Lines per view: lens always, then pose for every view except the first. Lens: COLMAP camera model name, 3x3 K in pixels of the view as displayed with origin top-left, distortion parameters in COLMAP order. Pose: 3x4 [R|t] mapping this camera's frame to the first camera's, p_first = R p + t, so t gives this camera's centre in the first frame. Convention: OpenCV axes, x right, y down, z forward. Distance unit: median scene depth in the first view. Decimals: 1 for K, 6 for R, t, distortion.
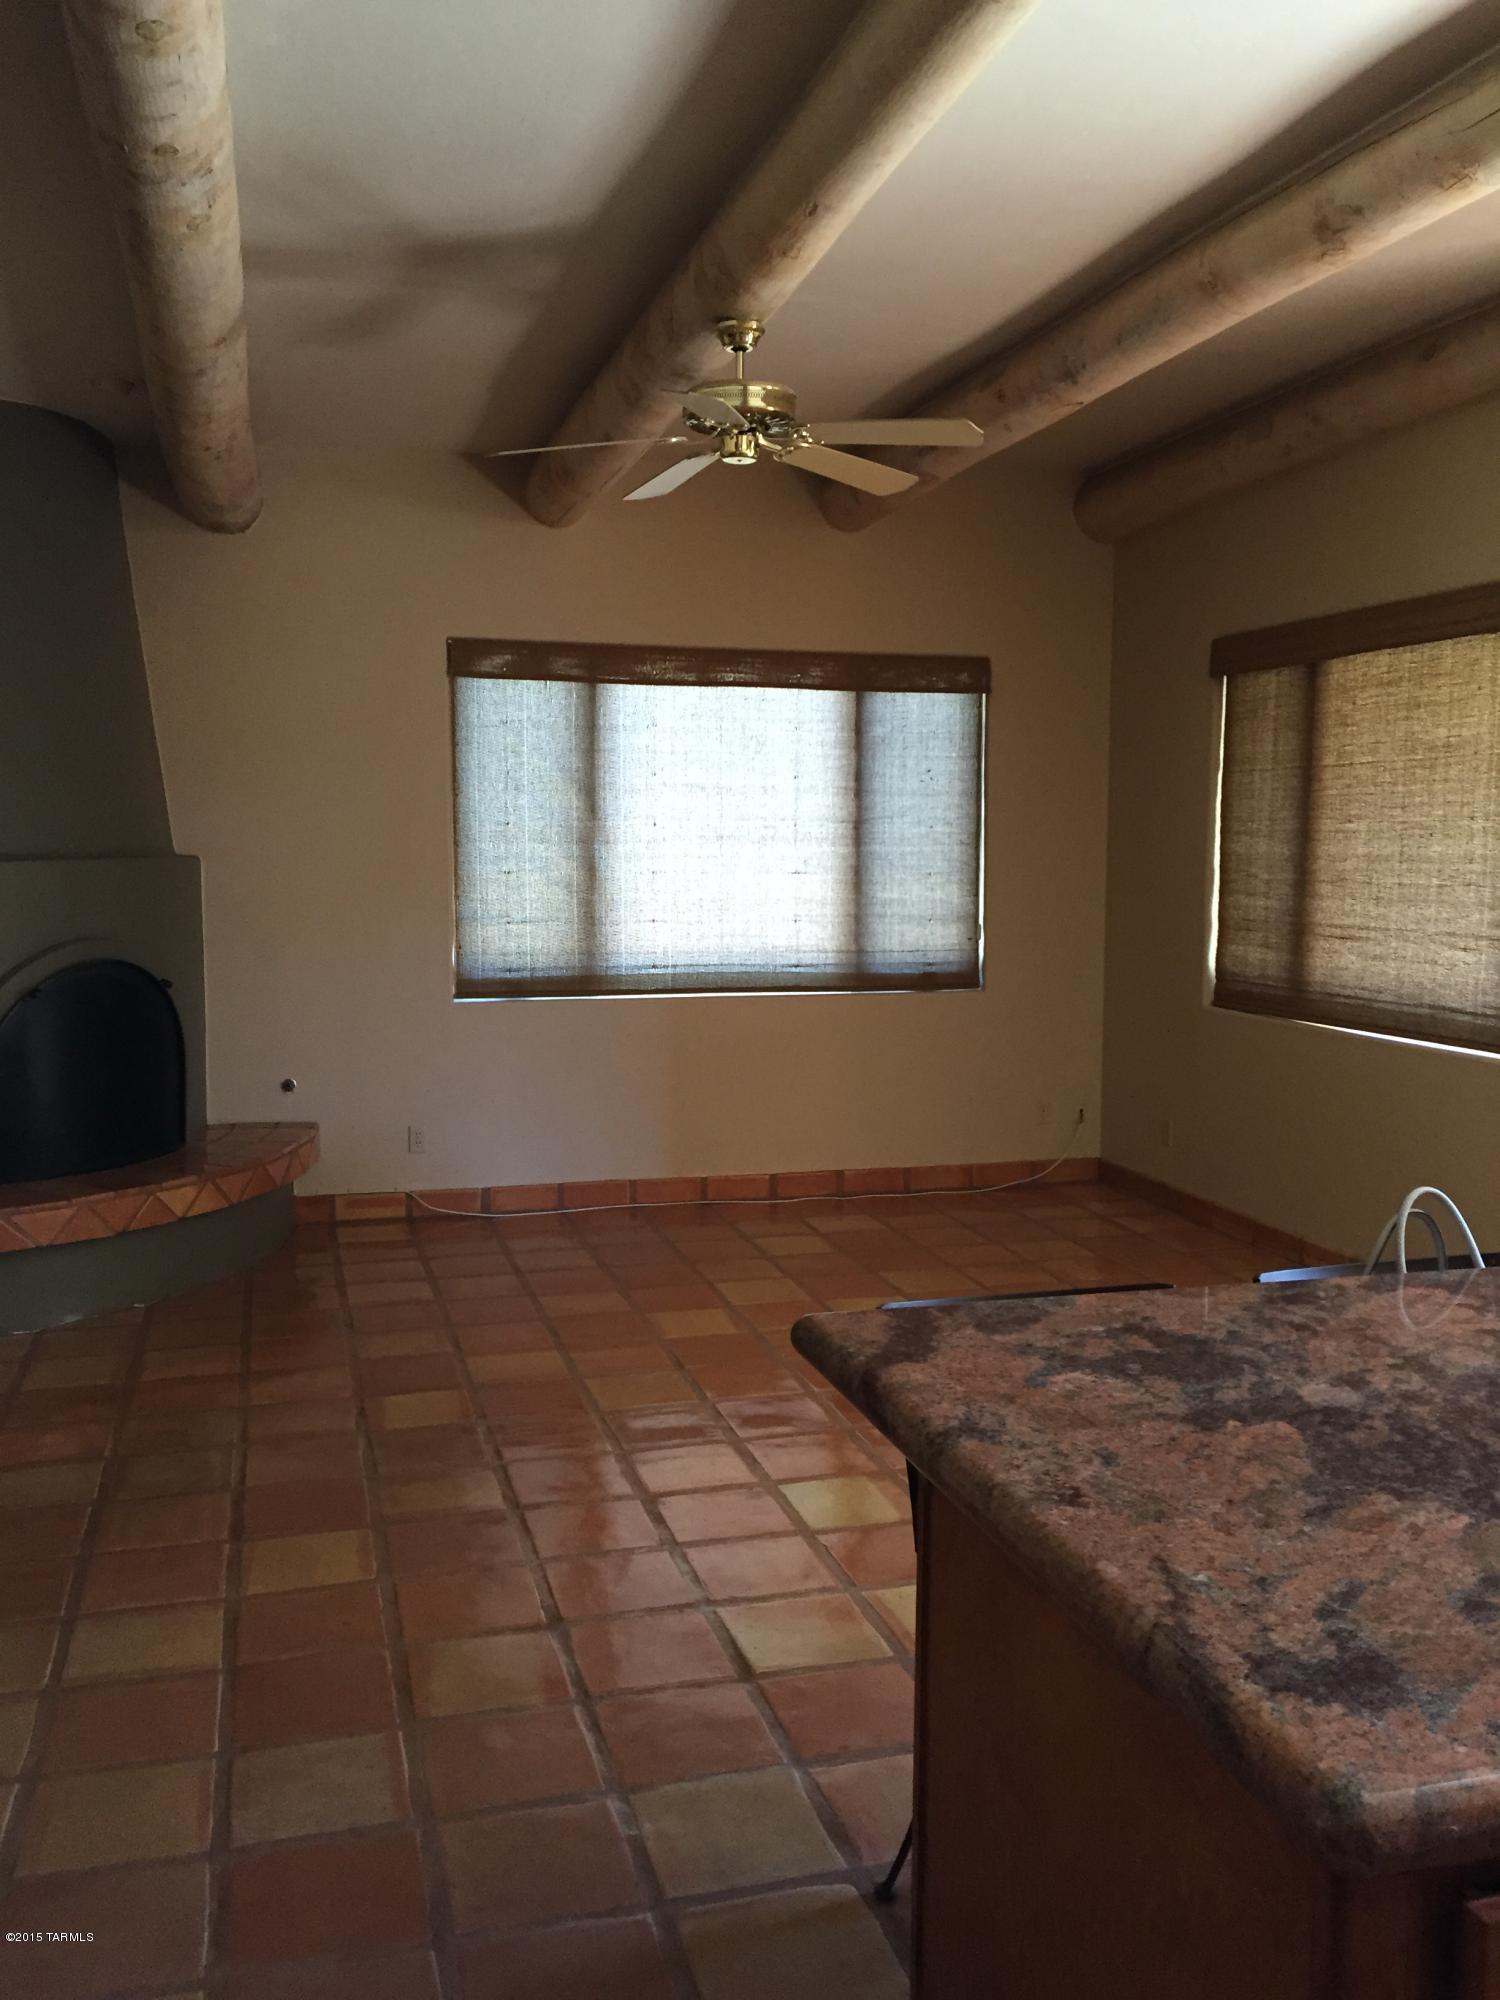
lens RADIAL K [[1689.4, 0, 745.5], [0, 1689.4, 998.7], [0, 0, 1]] dist [0.055257, -0.093471]
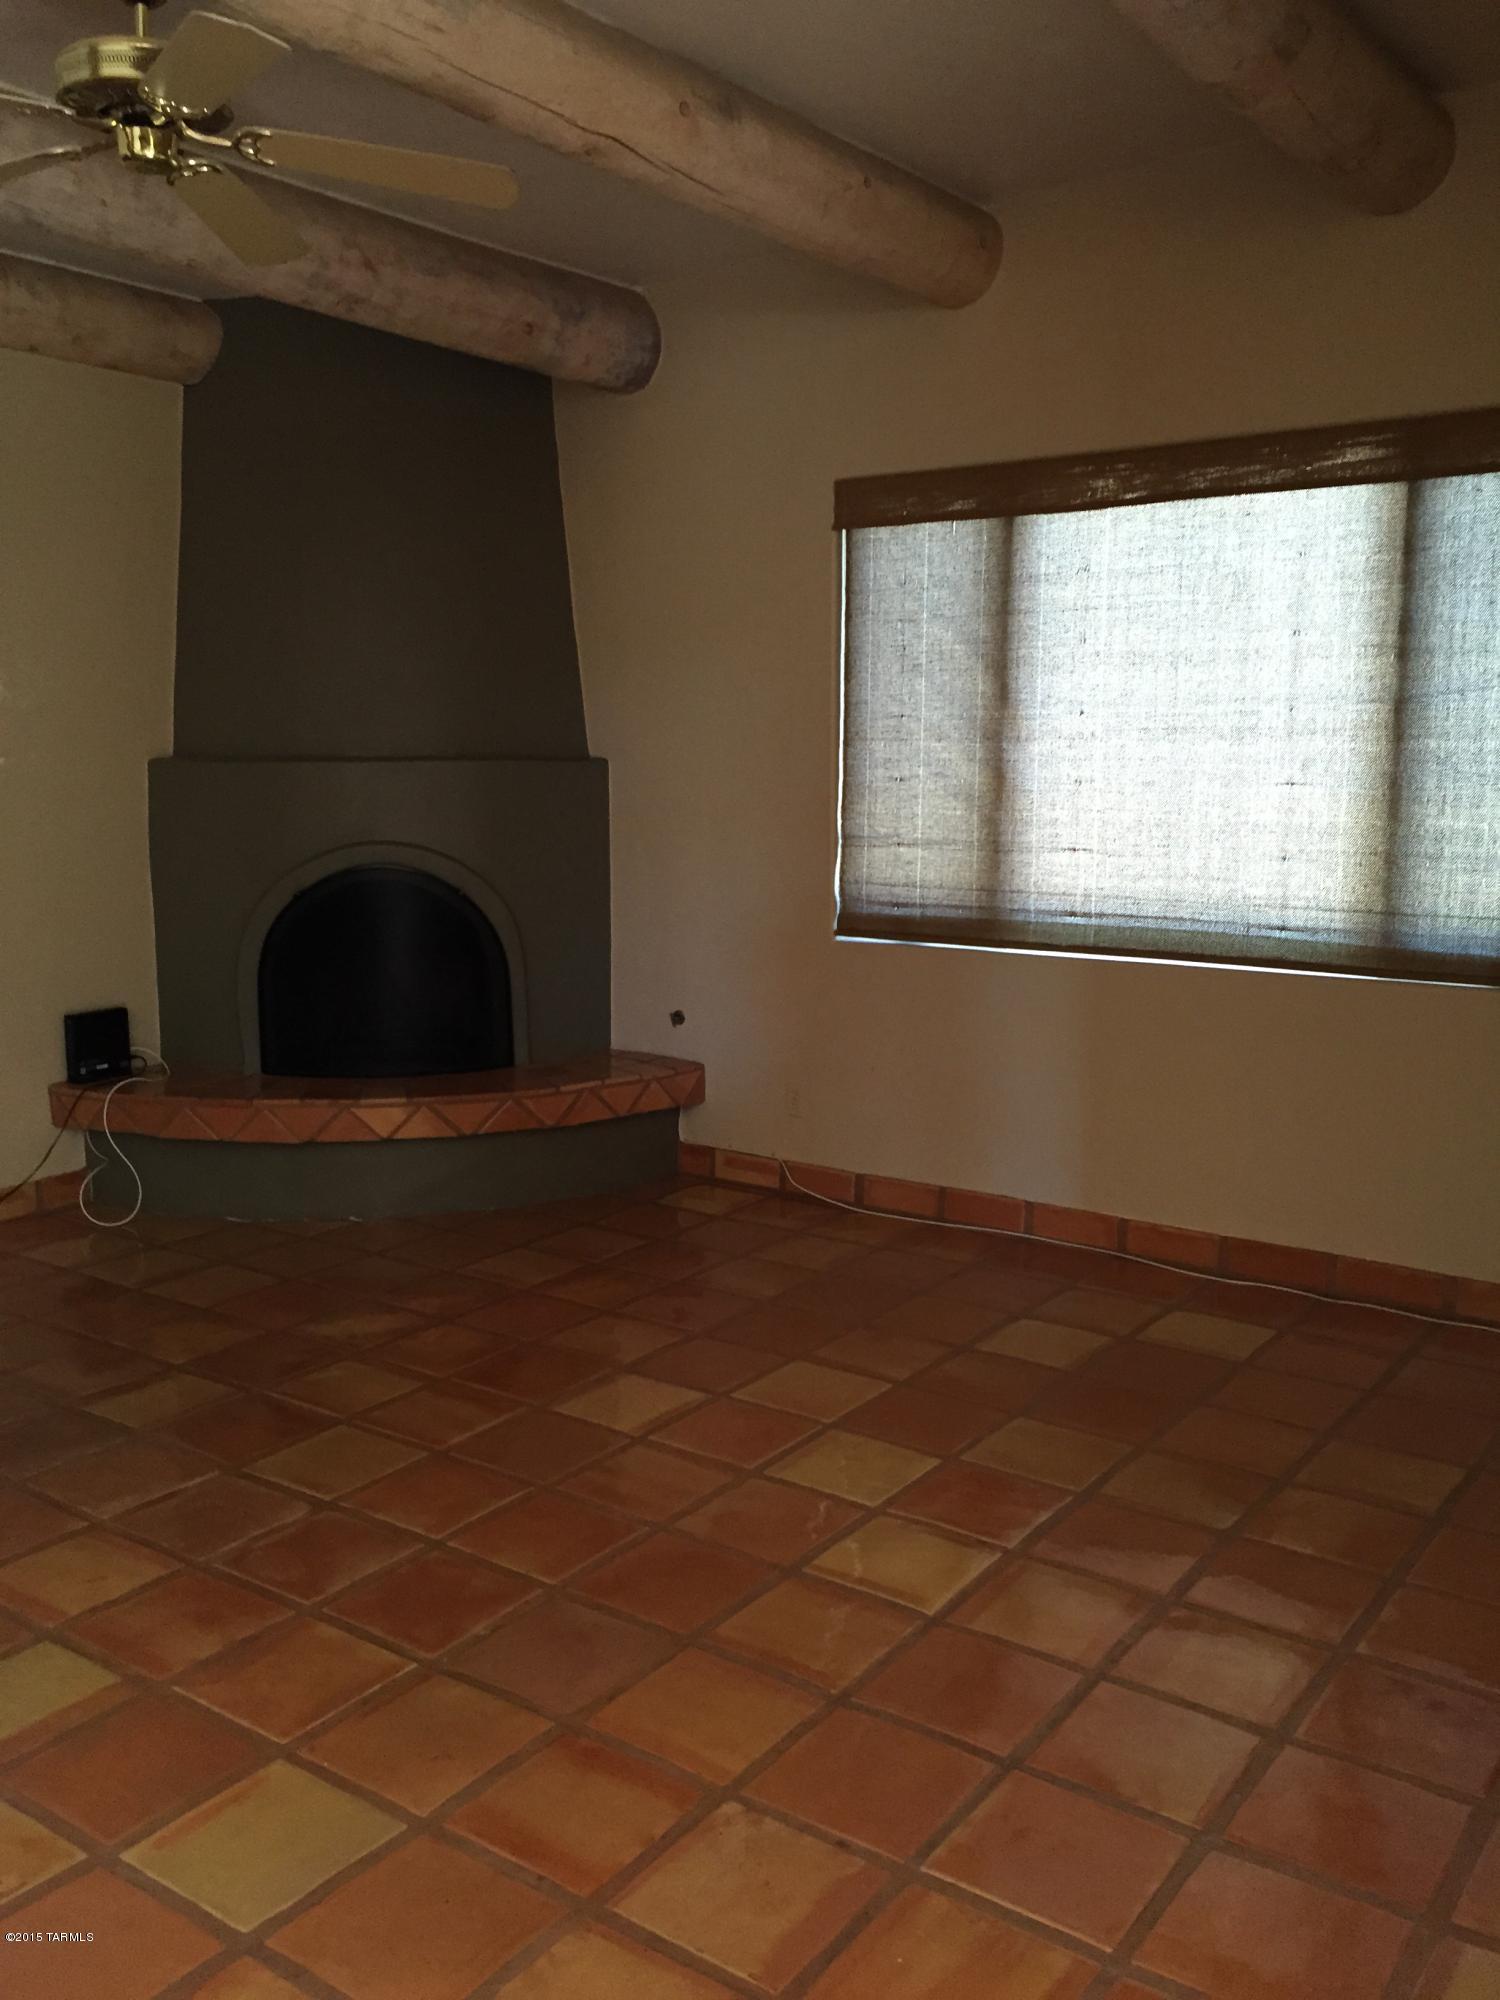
lens RADIAL K [[1689.4, 0, 753.6], [0, 1689.4, 1005.3], [0, 0, 1]] dist [0.055257, -0.093471]
pose [[0.631613, 0.112486, -0.767080, 0.418235], [-0.067501, 0.993640, 0.090129, -0.036371], [0.772339, -0.005148, 0.635189, 0.446456]]
